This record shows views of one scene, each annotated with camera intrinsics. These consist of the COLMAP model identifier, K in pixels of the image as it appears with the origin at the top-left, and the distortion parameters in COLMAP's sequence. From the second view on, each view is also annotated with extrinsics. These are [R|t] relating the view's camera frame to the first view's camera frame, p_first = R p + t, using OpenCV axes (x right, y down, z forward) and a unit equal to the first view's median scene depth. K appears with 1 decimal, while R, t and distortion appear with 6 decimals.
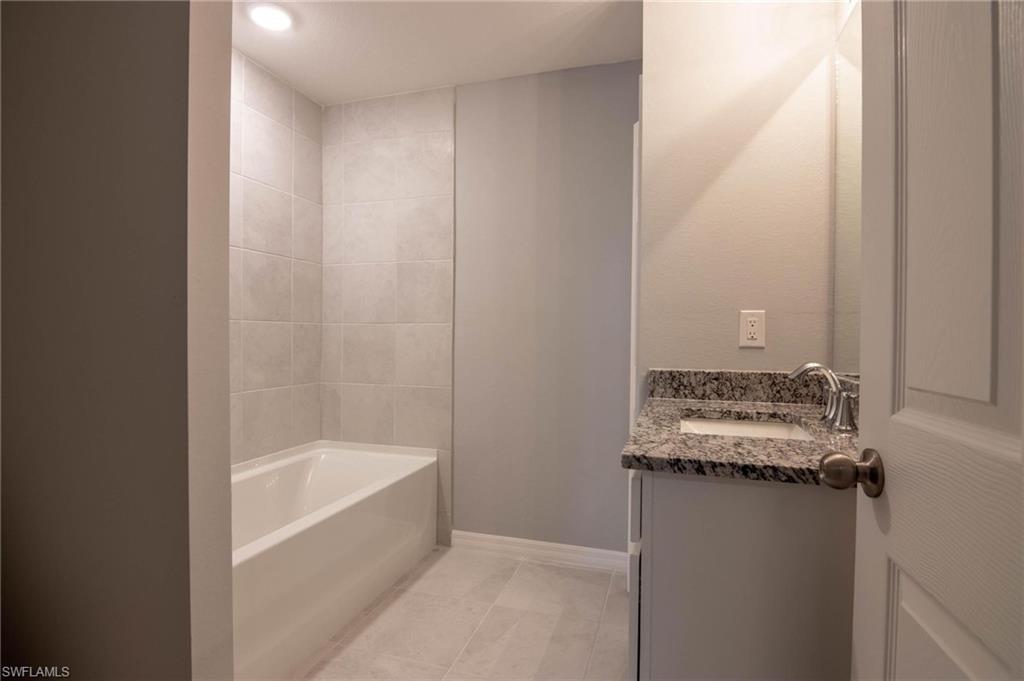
lens RADIAL K [[513.5, 0, 508.8], [0, 513.5, 345.2], [0, 0, 1]] dist [0.001266, -0.014679]
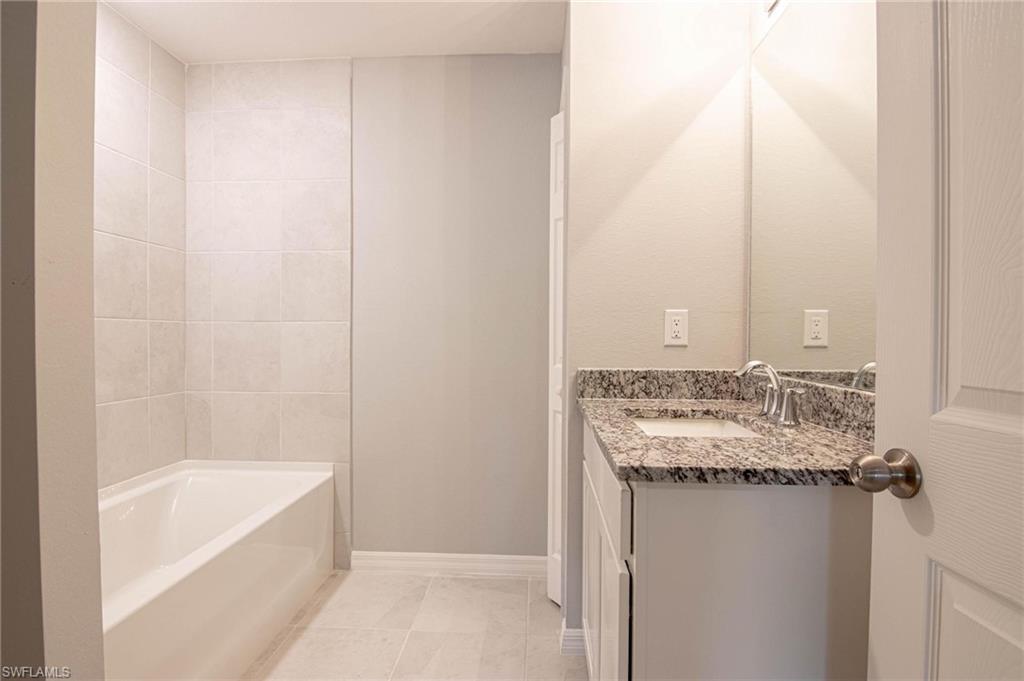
lens RADIAL K [[521.1, 0, 508.0], [0, 521.1, 343.5], [0, 0, 1]] dist [-0.000416, -0.016864]
pose [[0.969948, -0.008845, 0.243152, -0.100131], [0.008914, 0.999960, 0.000816, -0.004112], [-0.243149, 0.001376, 0.969988, 0.075340]]
